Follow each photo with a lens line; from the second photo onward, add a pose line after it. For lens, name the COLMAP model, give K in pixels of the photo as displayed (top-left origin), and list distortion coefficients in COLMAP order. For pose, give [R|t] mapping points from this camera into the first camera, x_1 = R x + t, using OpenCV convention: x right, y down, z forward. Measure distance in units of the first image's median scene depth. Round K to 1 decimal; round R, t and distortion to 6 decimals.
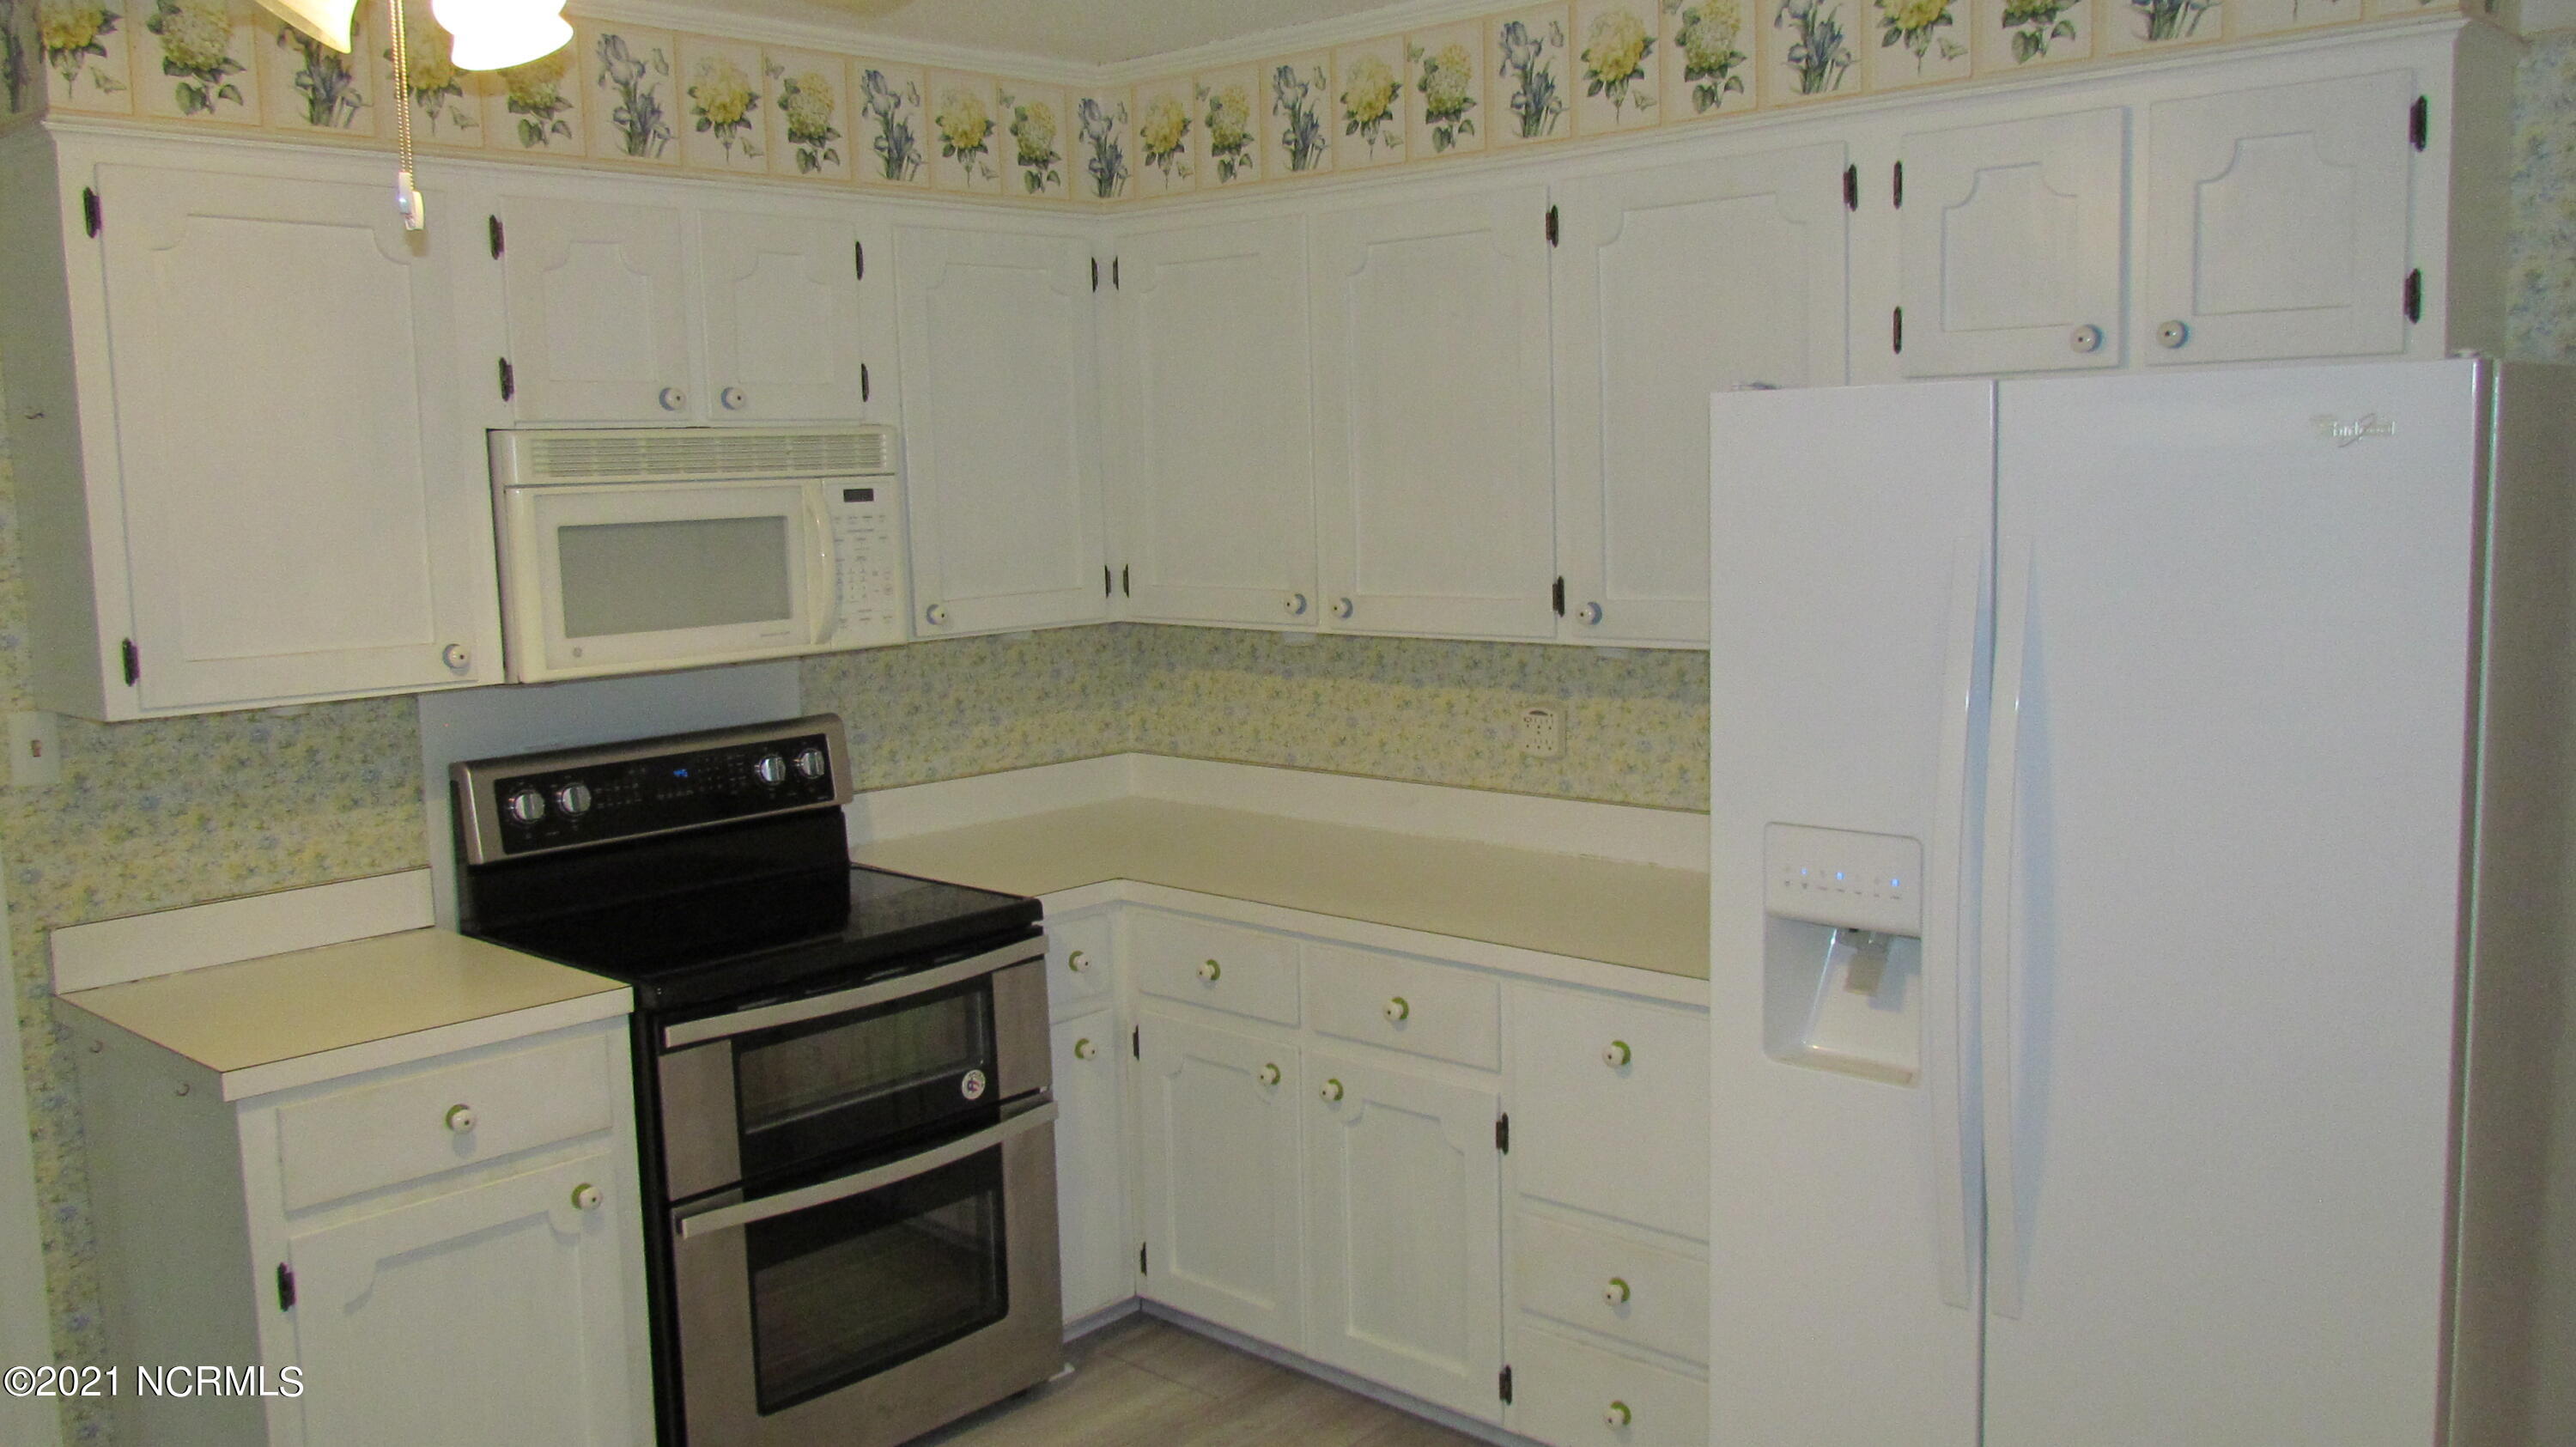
lens RADIAL K [[2078.4, 0, 1290.1], [0, 2078.4, 726.9], [0, 0, 1]] dist [-0.040414, 0.018029]
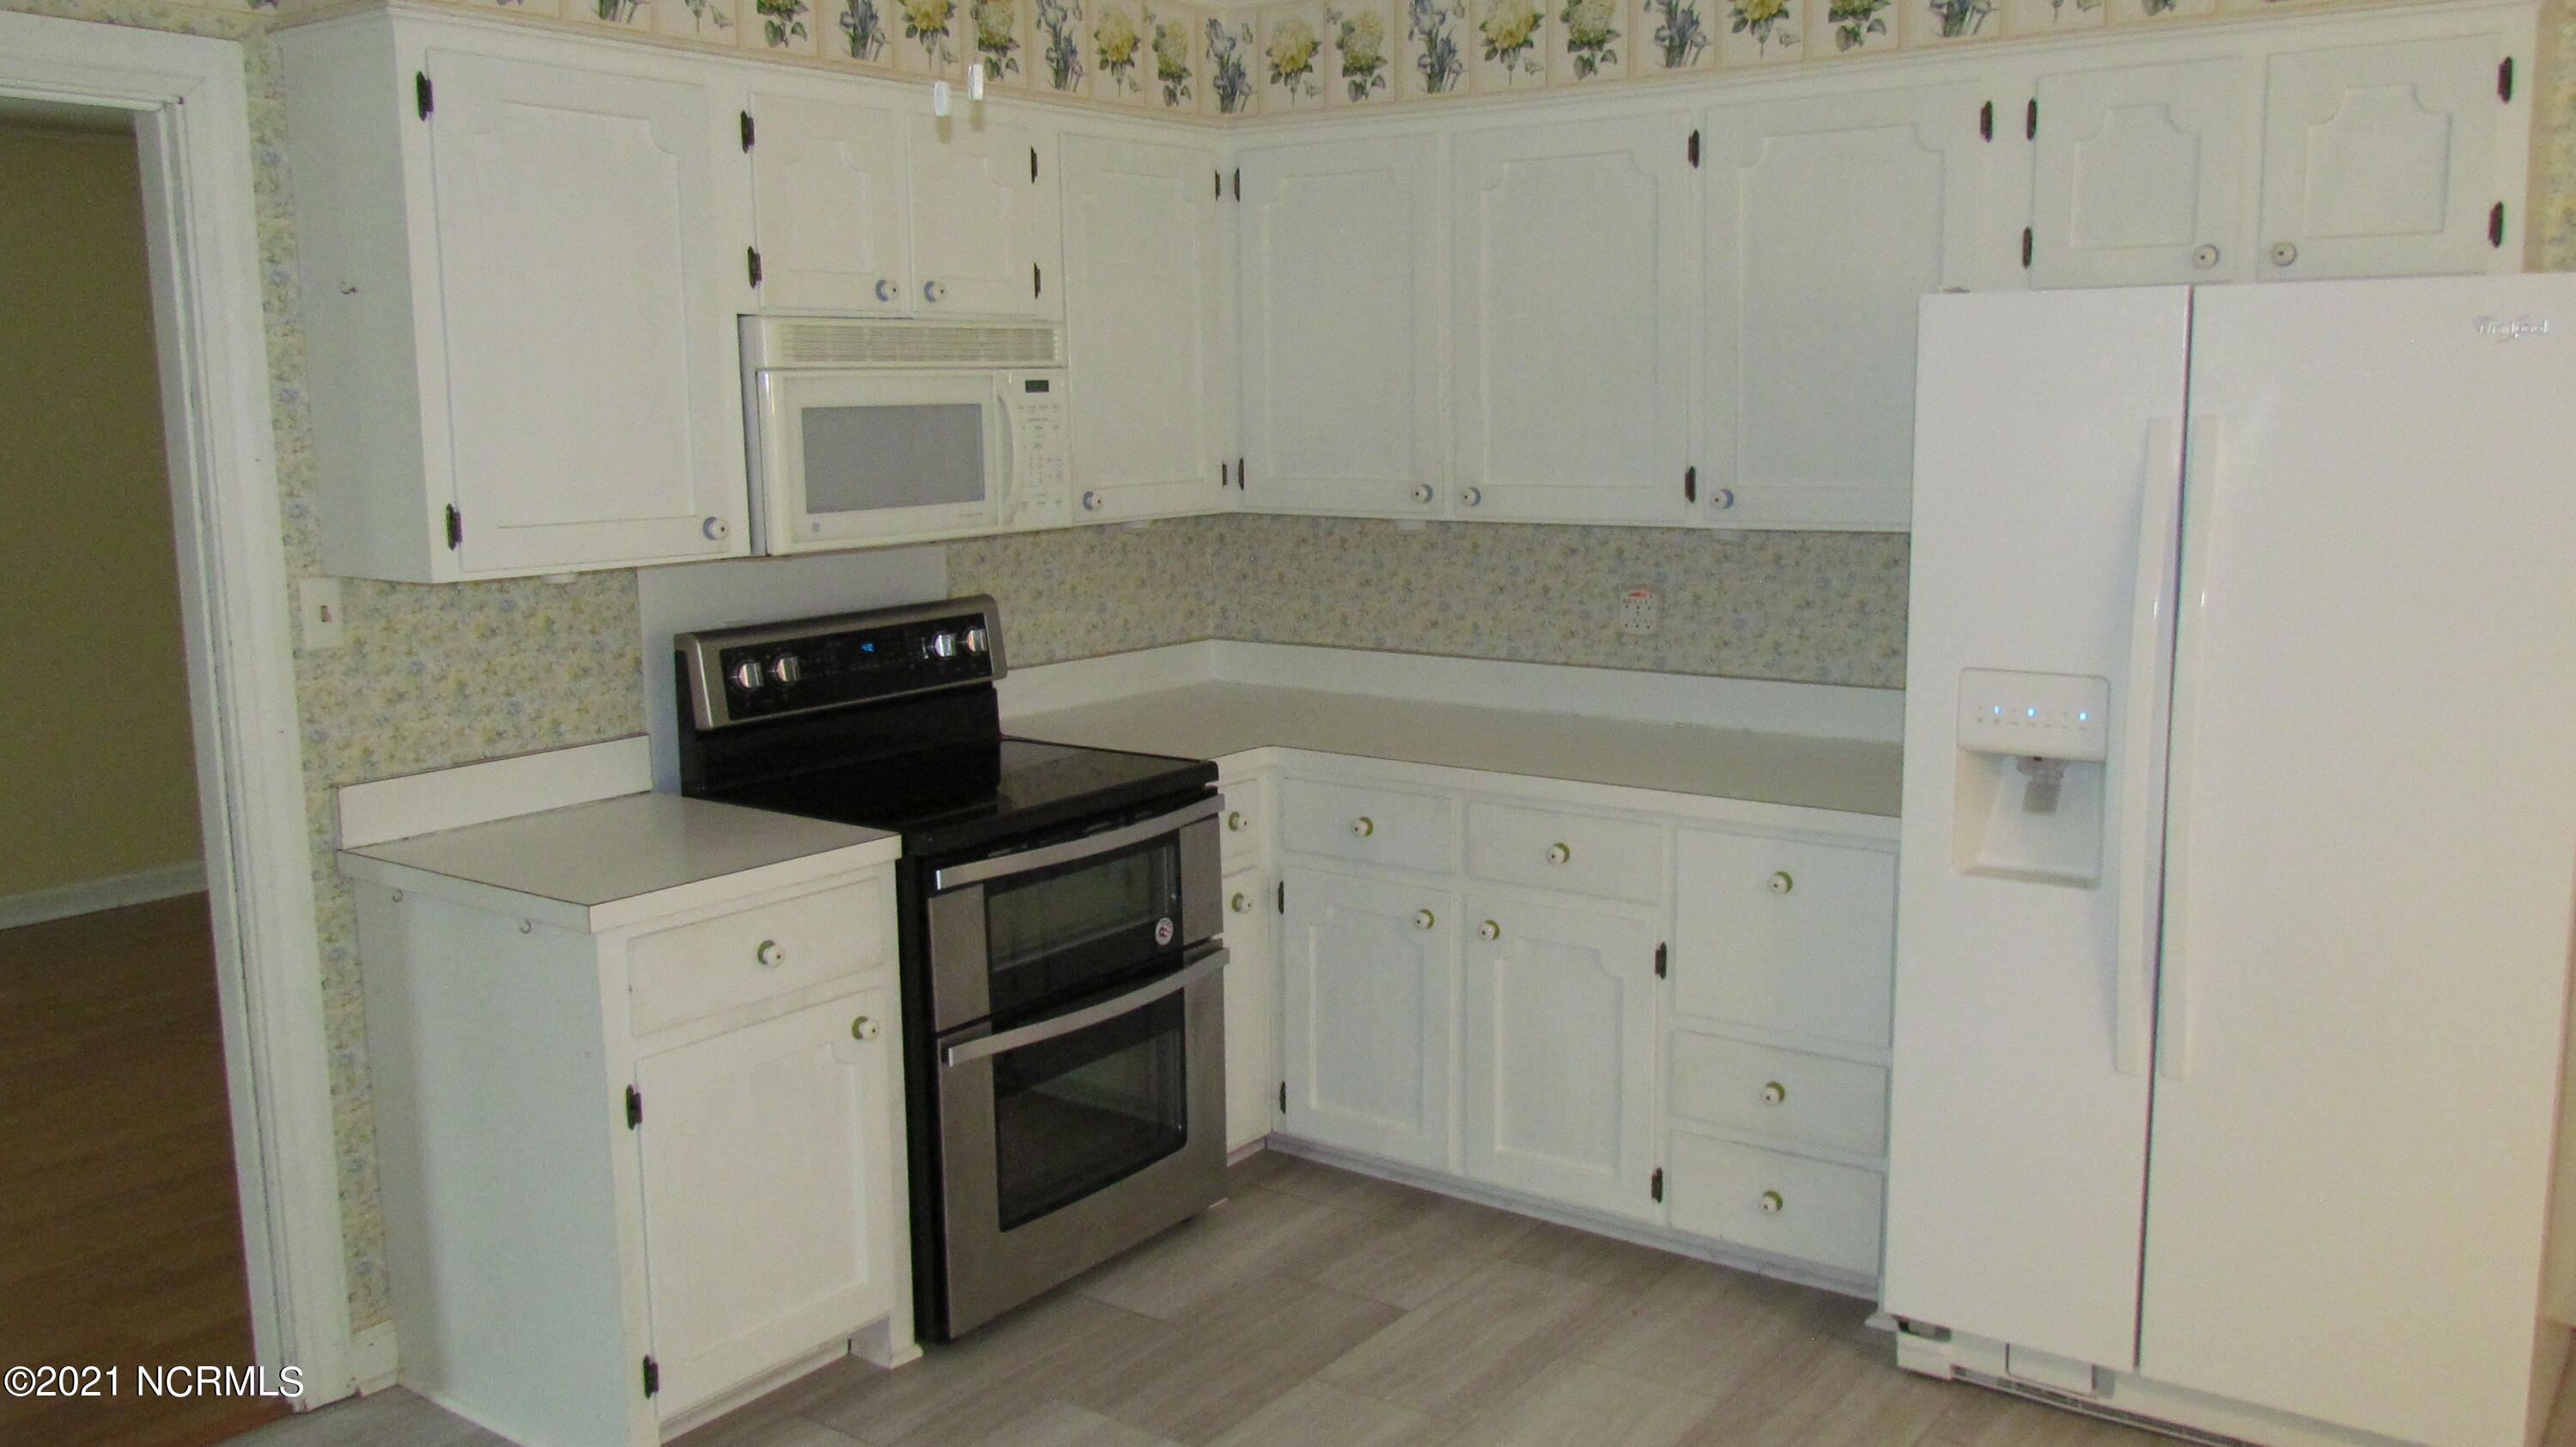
lens RADIAL K [[2078.4, 0, 1290.1], [0, 2078.4, 726.9], [0, 0, 1]] dist [-0.040414, 0.018029]
pose [[0.993465, -0.006118, 0.113974, -0.210848], [0.002569, 0.999508, 0.031259, 0.031774], [-0.114109, -0.030762, 0.992992, -0.083830]]
